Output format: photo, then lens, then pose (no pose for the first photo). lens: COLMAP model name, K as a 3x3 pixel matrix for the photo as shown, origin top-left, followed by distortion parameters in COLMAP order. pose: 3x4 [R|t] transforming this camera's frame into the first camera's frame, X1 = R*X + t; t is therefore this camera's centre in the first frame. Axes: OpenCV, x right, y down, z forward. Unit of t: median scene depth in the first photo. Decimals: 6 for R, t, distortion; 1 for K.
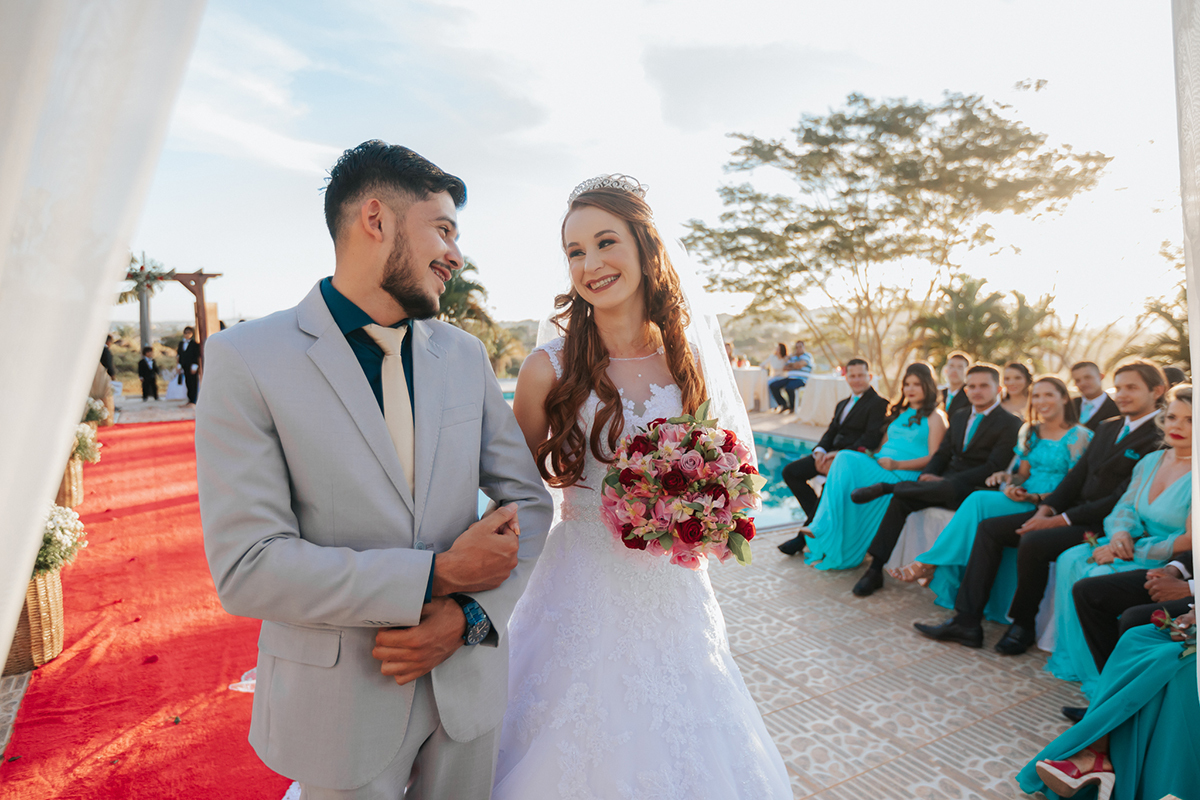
lens RADIAL K [[789.2, 0, 596.5], [0, 789.2, 399.5], [0, 0, 1]] dist [0.004304, 0.002093]
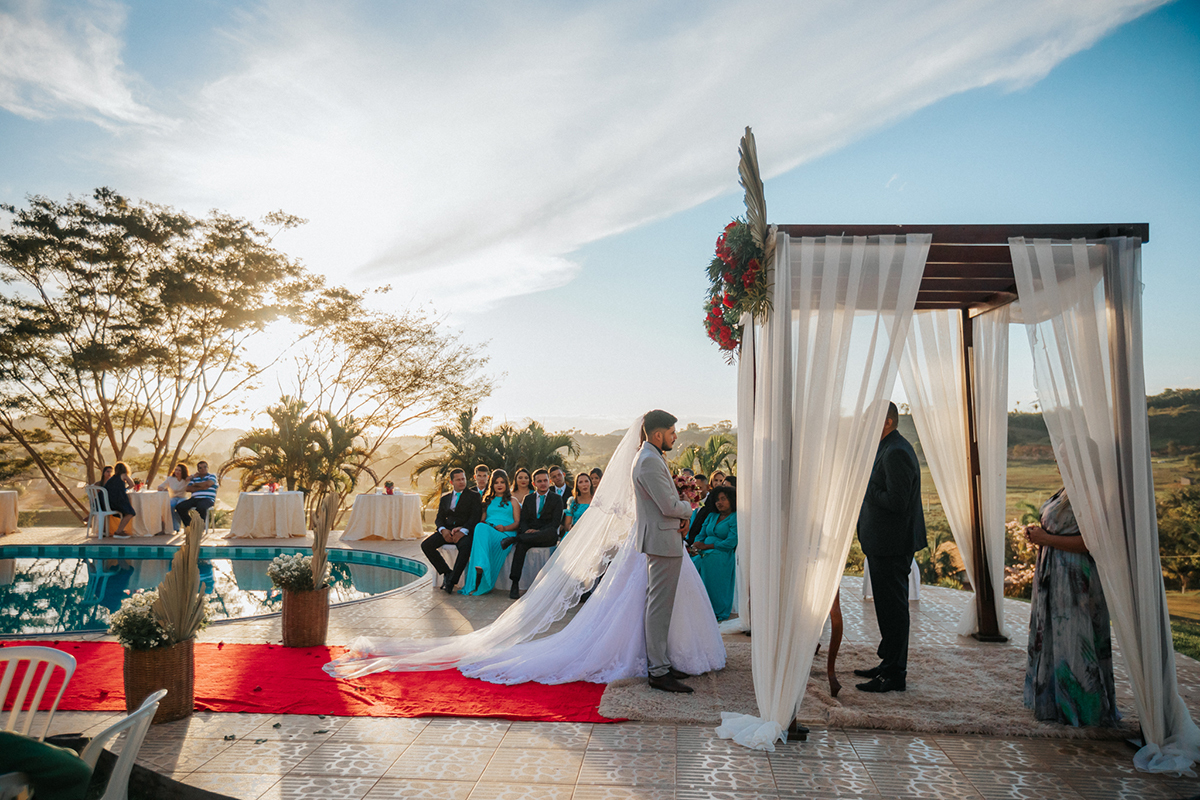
lens RADIAL K [[928.5, 0, 602.0], [0, 928.5, 402.1], [0, 0, 1]] dist [0.058980, 0.015112]
pose [[0.603602, 0.027001, 0.796828, -0.183280], [0.082411, 0.991960, -0.096041, 0.003411], [-0.793015, 0.123638, 0.596524, -0.060633]]
